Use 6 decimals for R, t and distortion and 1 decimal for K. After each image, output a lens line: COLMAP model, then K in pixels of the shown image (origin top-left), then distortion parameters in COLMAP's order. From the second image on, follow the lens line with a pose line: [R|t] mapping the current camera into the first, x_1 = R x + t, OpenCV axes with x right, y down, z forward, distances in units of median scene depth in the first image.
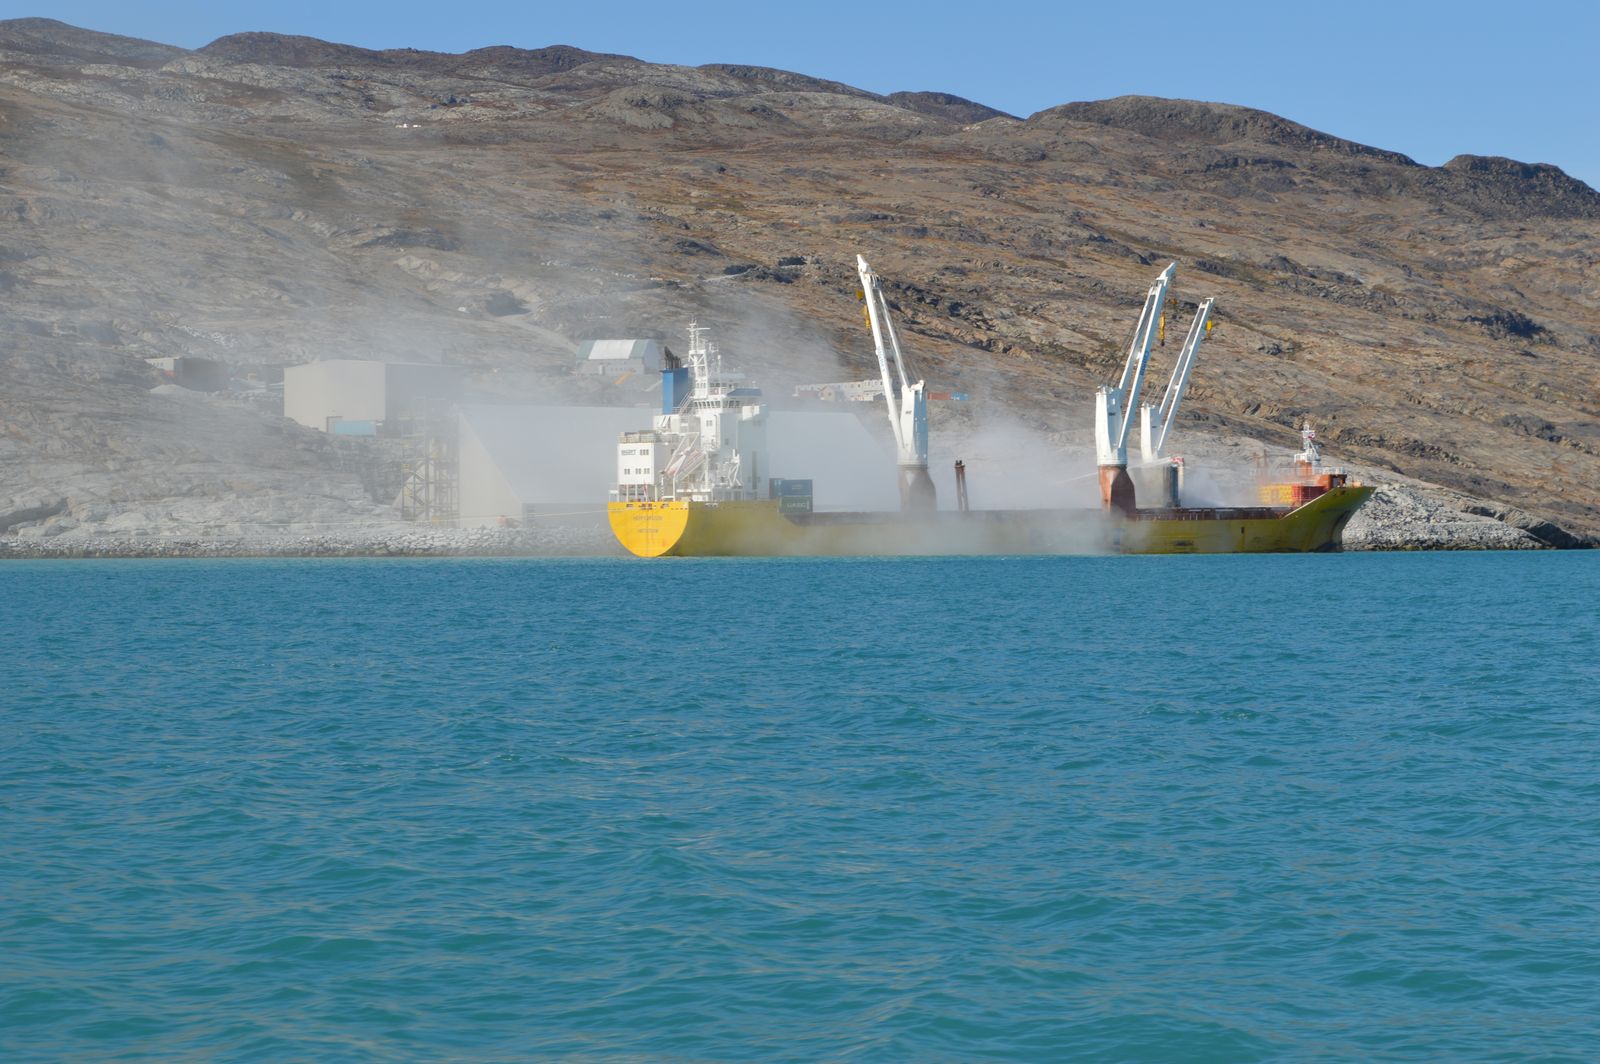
lens RADIAL K [[3774.0, 0, 800.0], [0, 3774.0, 532.0], [0, 0, 1]] dist [-0.010493, 0.002602]
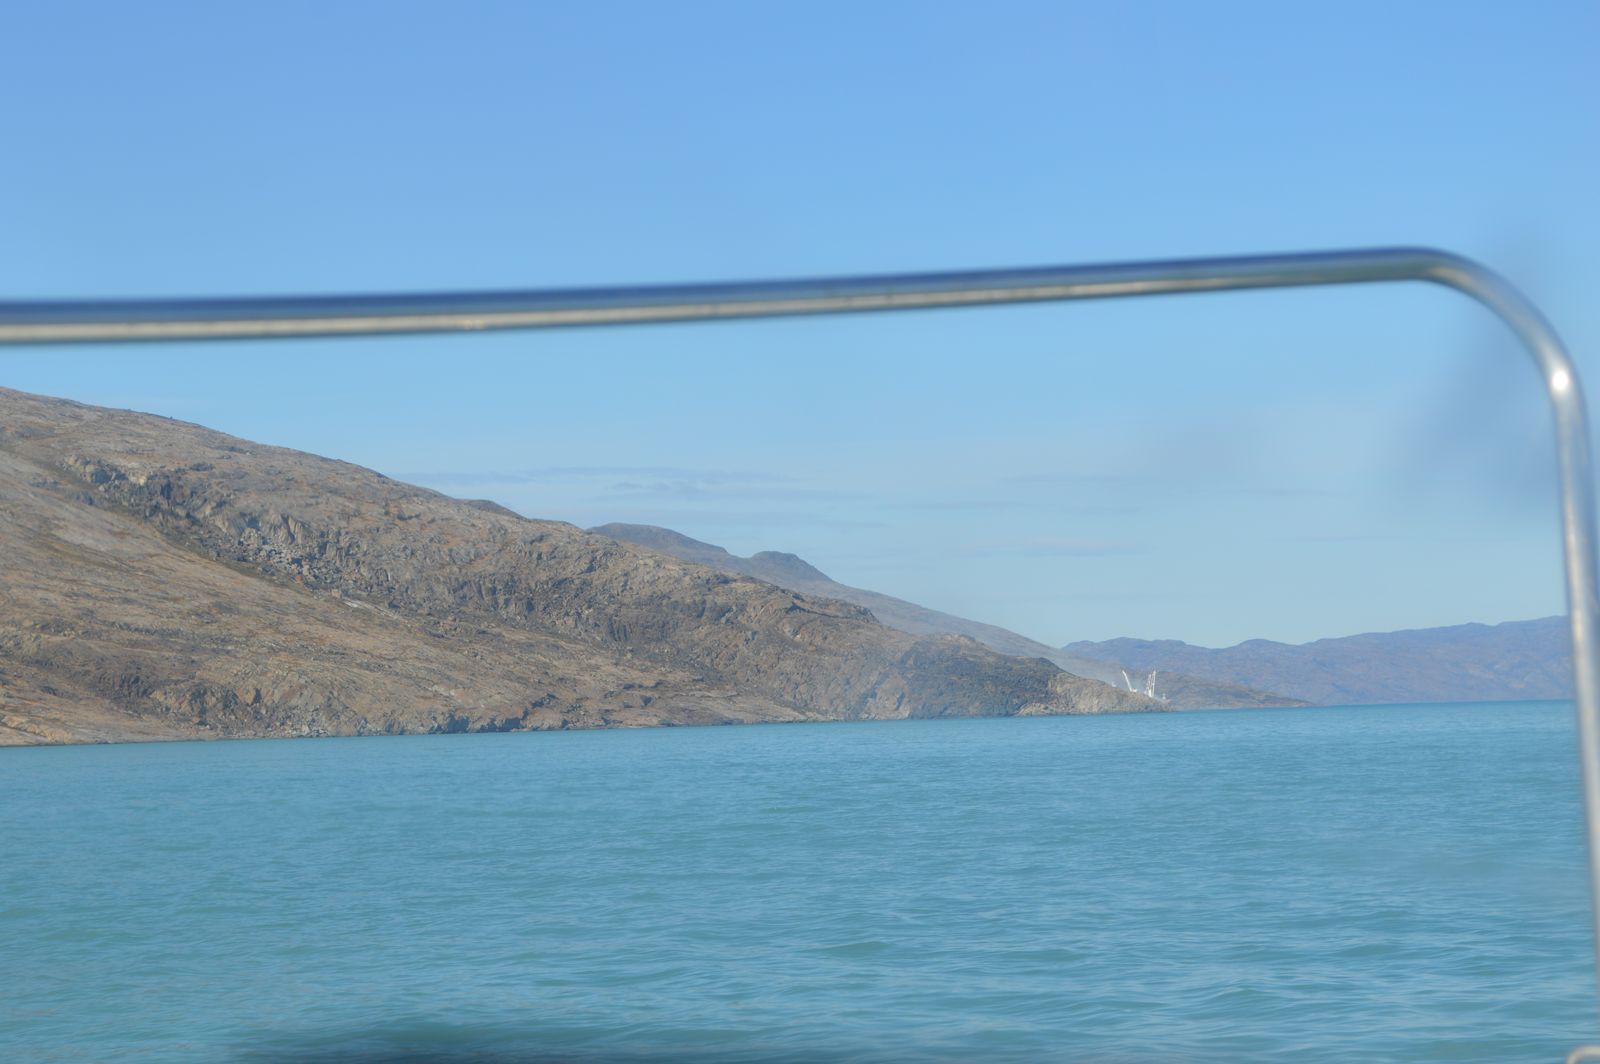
lens RADIAL K [[3522.6, 0, 800.0], [0, 3522.6, 532.0], [0, 0, 1]] dist [-0.062357, 0.225884]
pose [[0.926946, -0.001423, 0.375193, -0.928654], [0.022777, 0.998362, -0.052486, -0.000468], [-0.374504, 0.057198, 0.925460, -1.500318]]
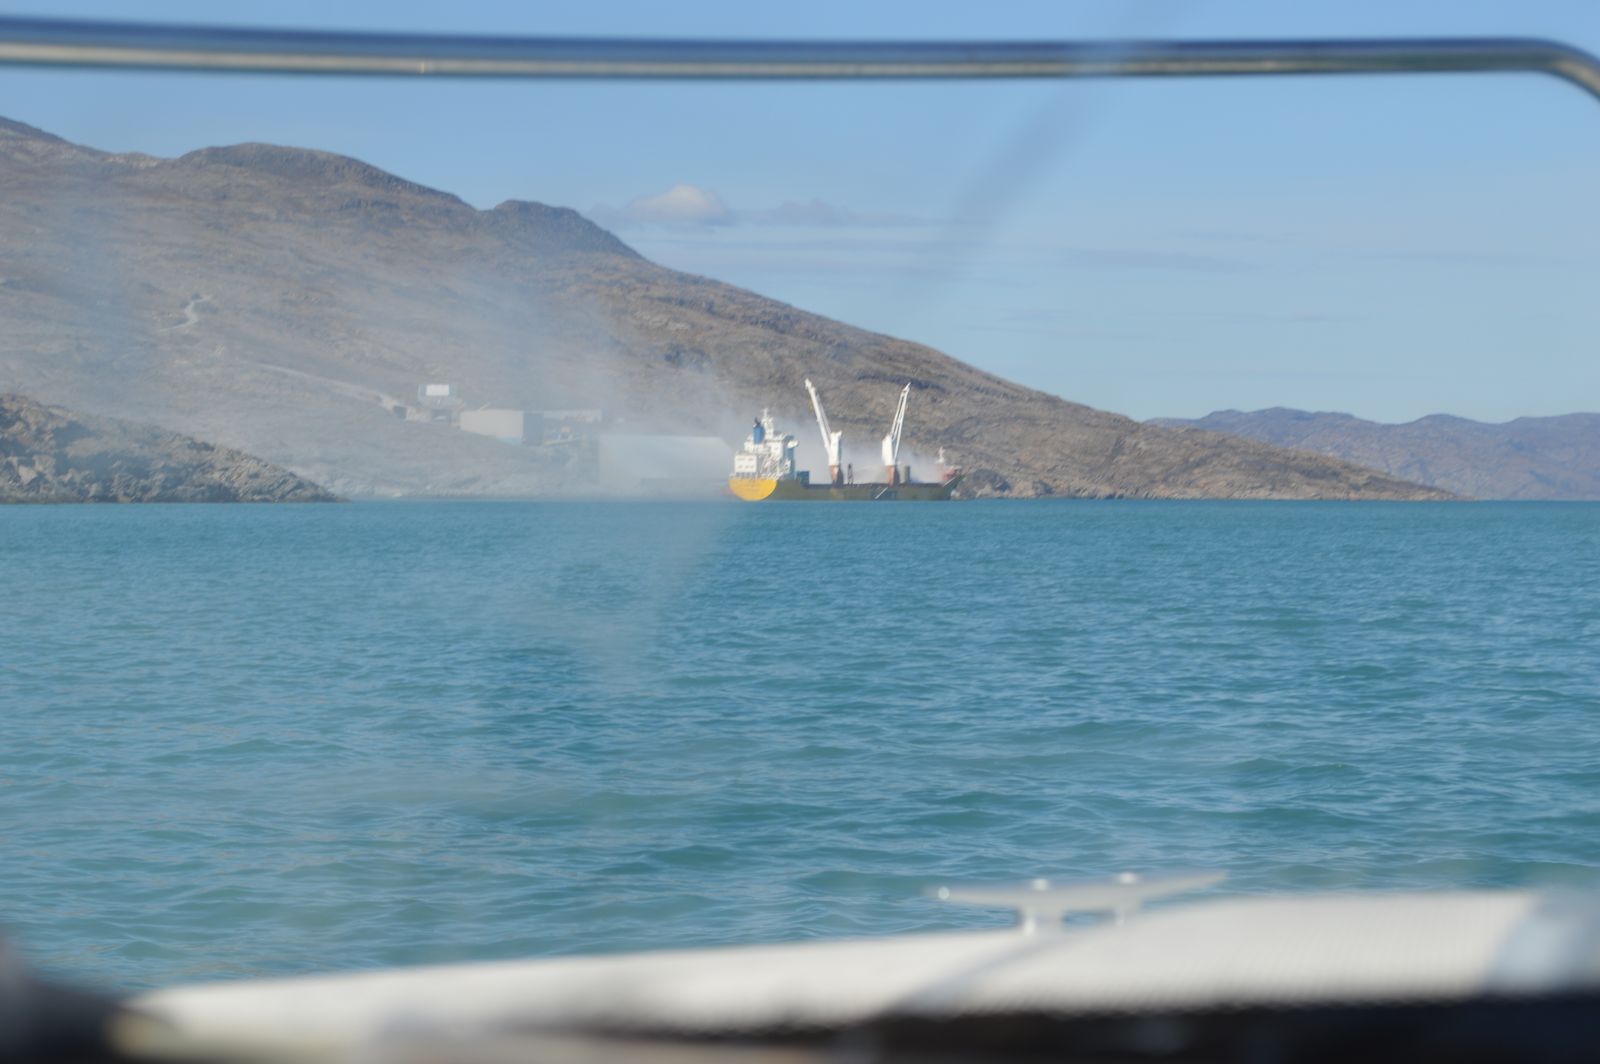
lens RADIAL K [[3748.2, 0, 800.0], [0, 3748.2, 532.0], [0, 0, 1]] dist [0.015832, -0.727383]
pose [[0.943311, 0.006718, 0.331843, -0.251438], [-0.011100, 0.999874, 0.011314, -0.000336], [-0.331725, -0.014356, 0.943267, -0.414033]]
